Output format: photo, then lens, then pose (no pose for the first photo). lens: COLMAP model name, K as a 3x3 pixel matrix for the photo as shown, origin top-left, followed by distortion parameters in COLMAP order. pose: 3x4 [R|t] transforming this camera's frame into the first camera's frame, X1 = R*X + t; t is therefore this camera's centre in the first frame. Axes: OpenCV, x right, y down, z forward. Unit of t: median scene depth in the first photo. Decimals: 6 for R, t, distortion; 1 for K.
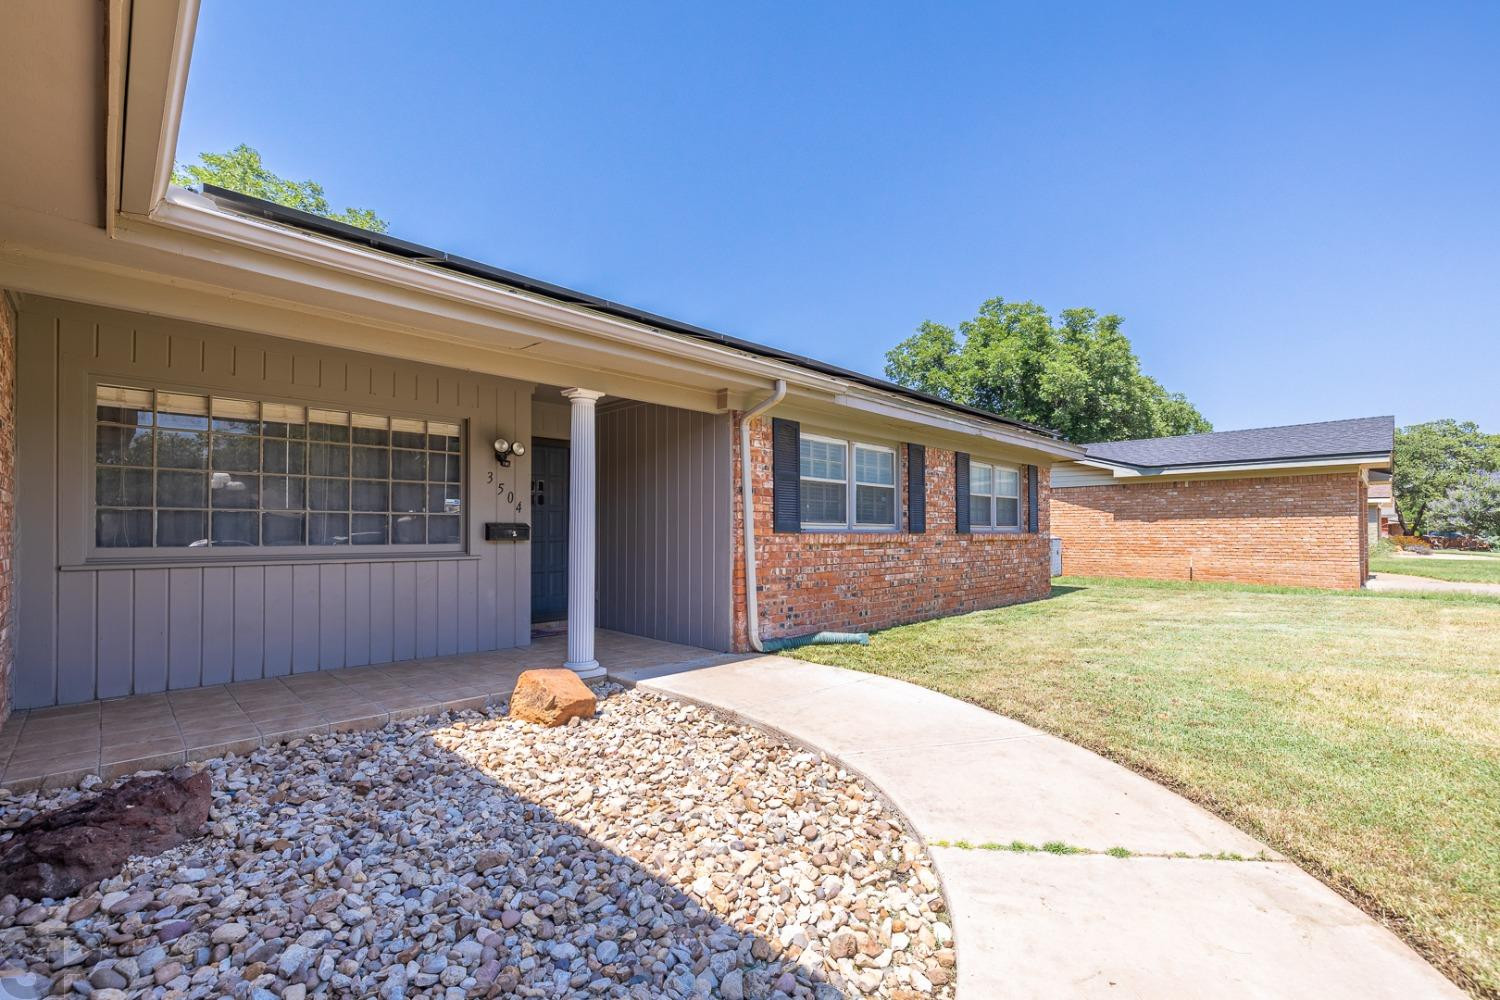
lens RADIAL K [[644.7, 0, 742.0], [0, 644.7, 533.3], [0, 0, 1]] dist [0.003059, -0.000713]
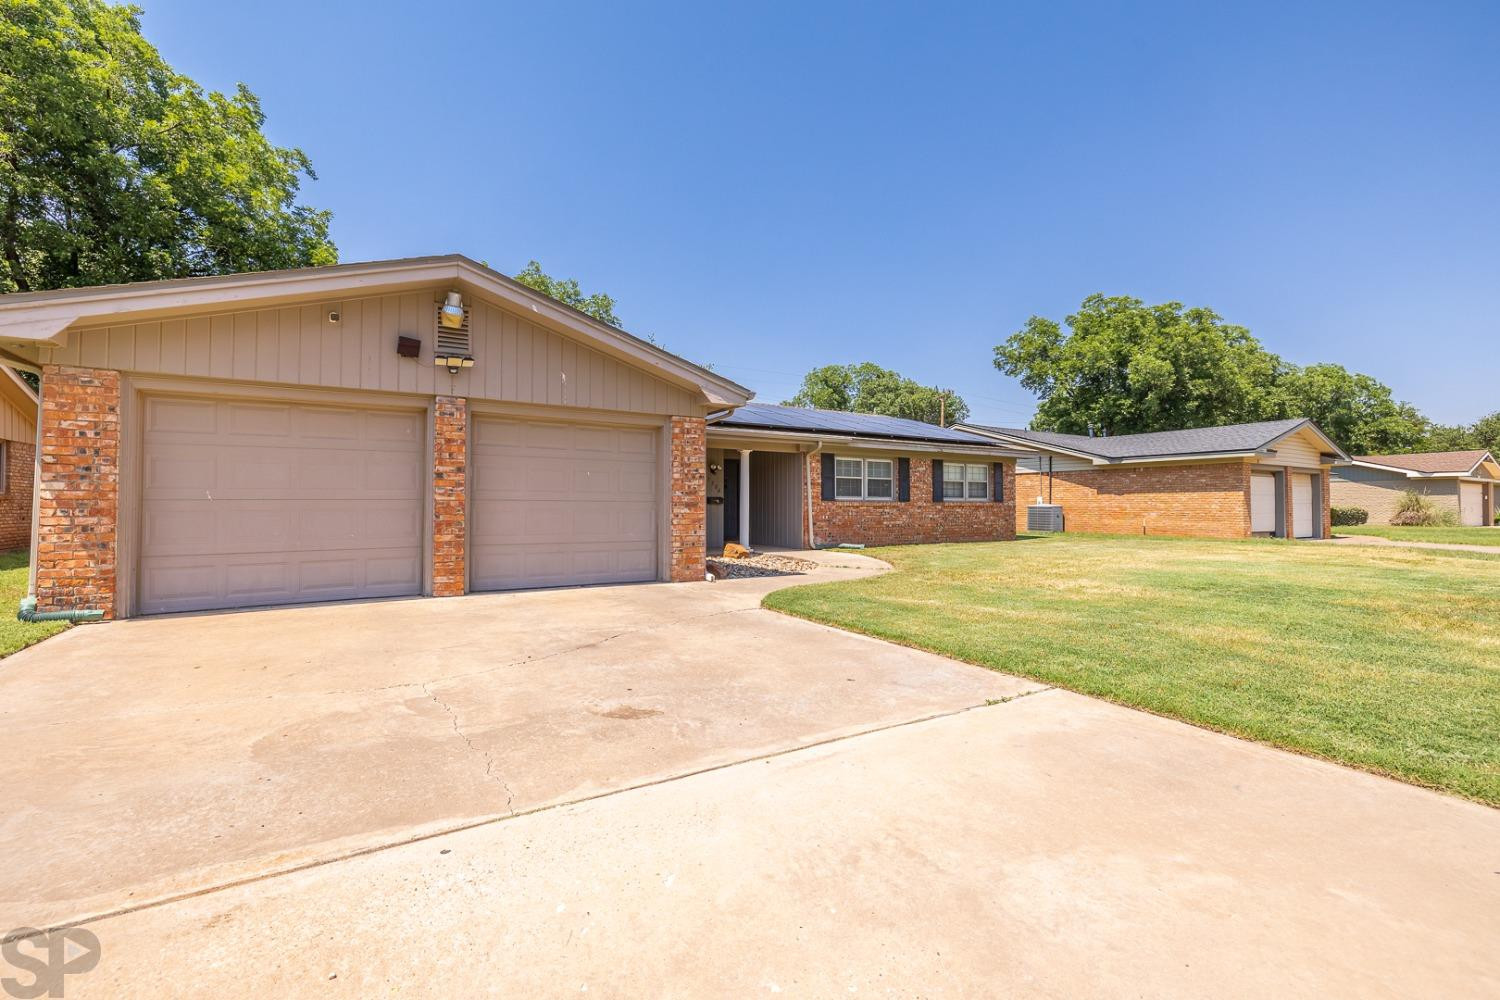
lens RADIAL K [[644.7, 0, 744.8], [0, 644.7, 499.0], [0, 0, 1]] dist [0.003059, -0.000713]
pose [[0.974744, -0.000865, -0.223322, 0.246850], [-0.001496, 0.999945, -0.010407, 0.014082], [0.223319, 0.010478, 0.974689, -1.127109]]
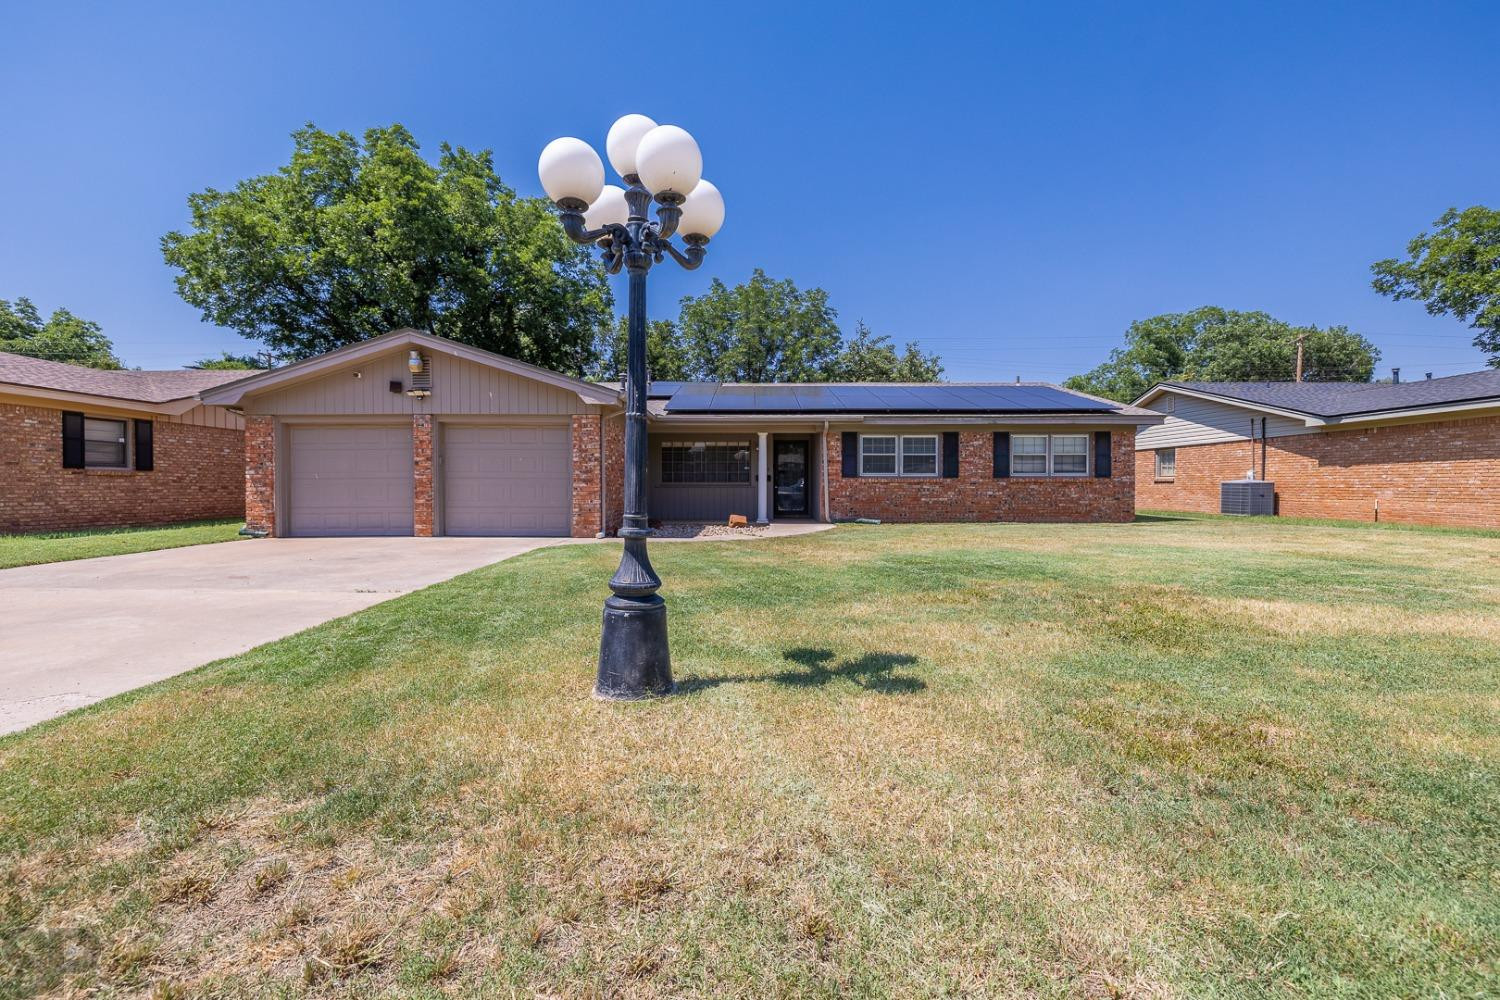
lens RADIAL K [[644.7, 0, 749.8], [0, 644.7, 507.1], [0, 0, 1]] dist [0.003059, -0.000713]
pose [[0.711781, 0.023112, -0.702021, 1.265772], [0.000307, 0.999448, 0.033215, 0.024625], [0.702401, -0.023857, 0.711381, -0.848391]]
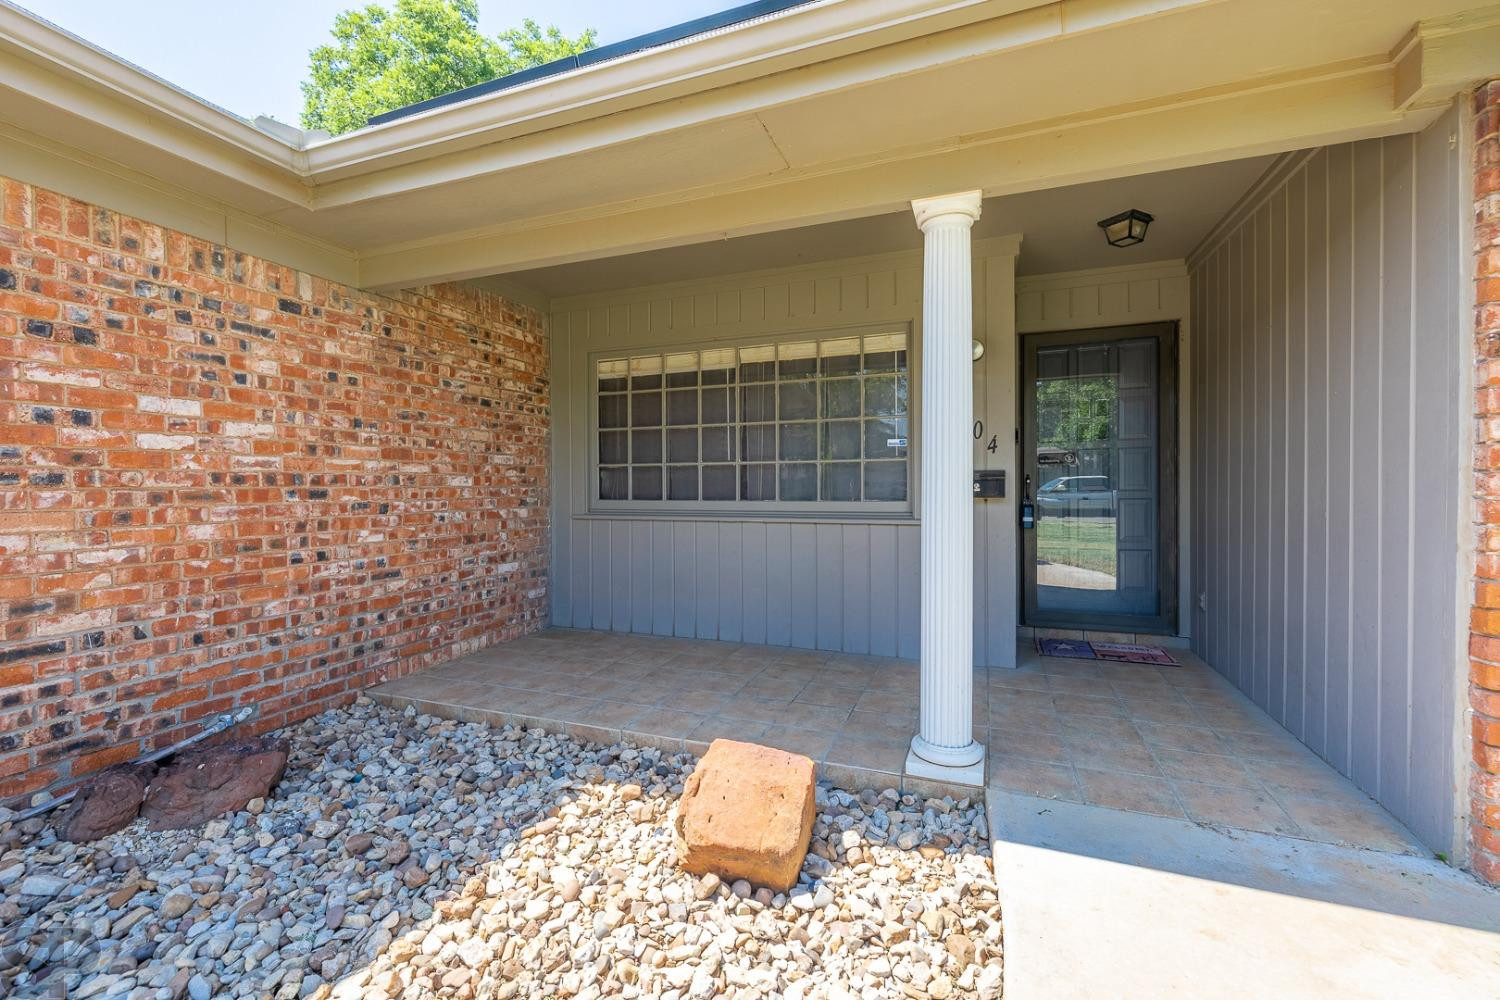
lens RADIAL K [[644.7, 0, 746.3], [0, 644.7, 489.6], [0, 0, 1]] dist [0.003059, -0.000713]
pose [[0.409064, 0.002187, -0.912503, 0.099528], [0.004439, 0.999981, 0.004387, -0.000753], [0.912495, -0.005845, 0.409046, 0.430897]]
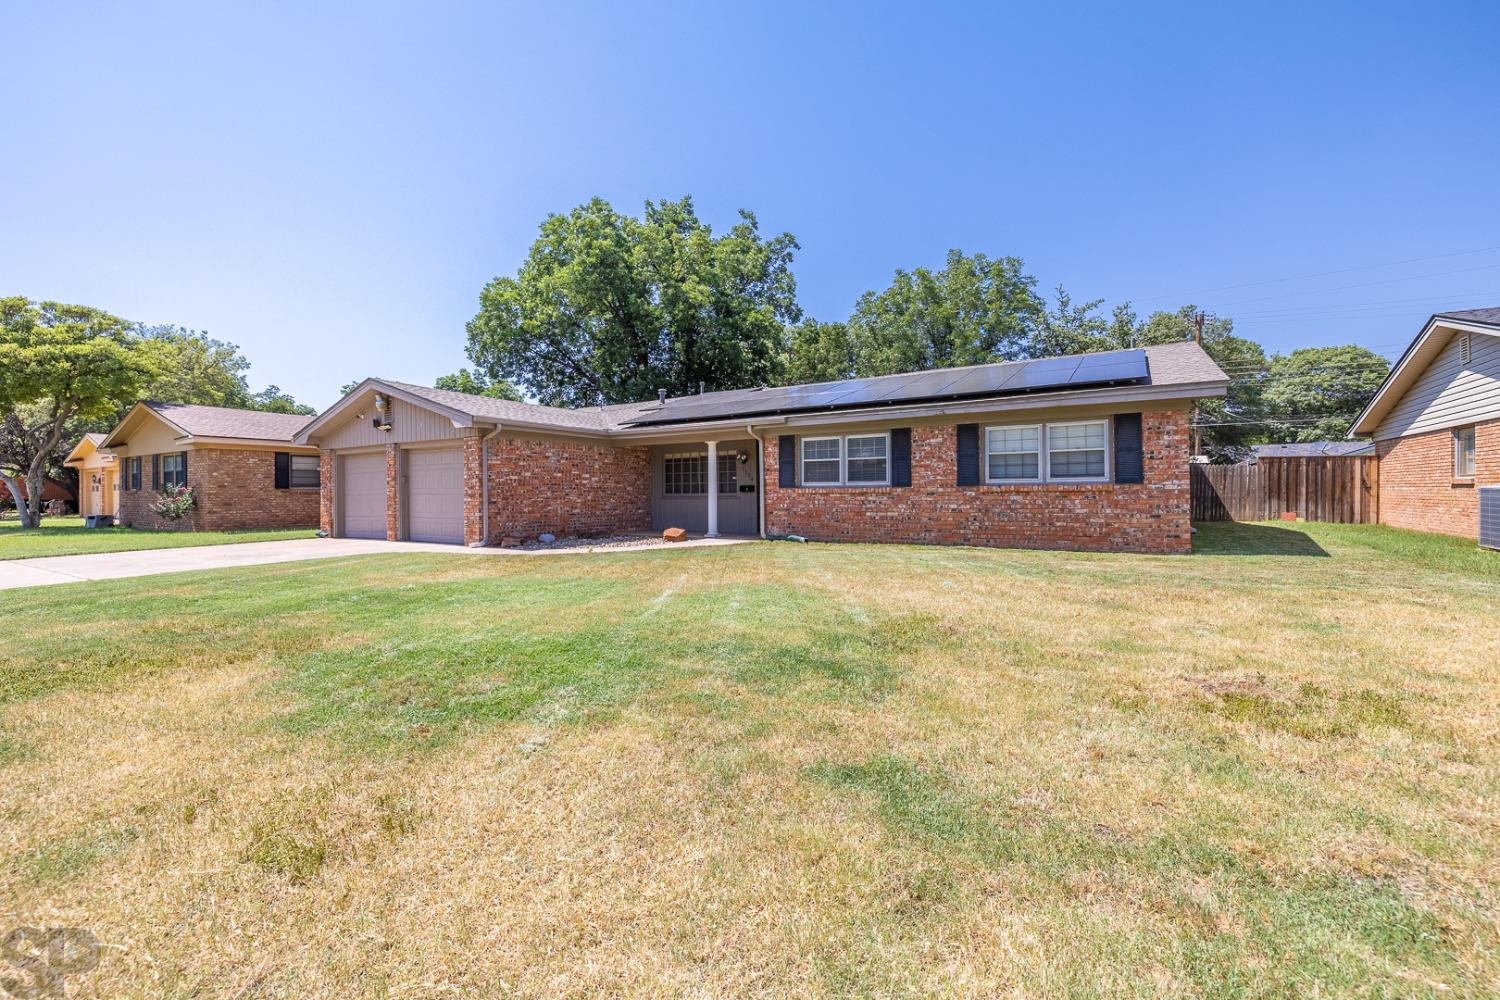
lens RADIAL K [[644.7, 0, 734.9], [0, 644.7, 496.4], [0, 0, 1]] dist [0.003059, -0.000713]
pose [[0.223492, 0.004958, -0.974693, 1.752871], [0.009508, 0.999928, 0.007267, 0.008379], [0.974659, -0.010892, 0.223429, 0.288502]]
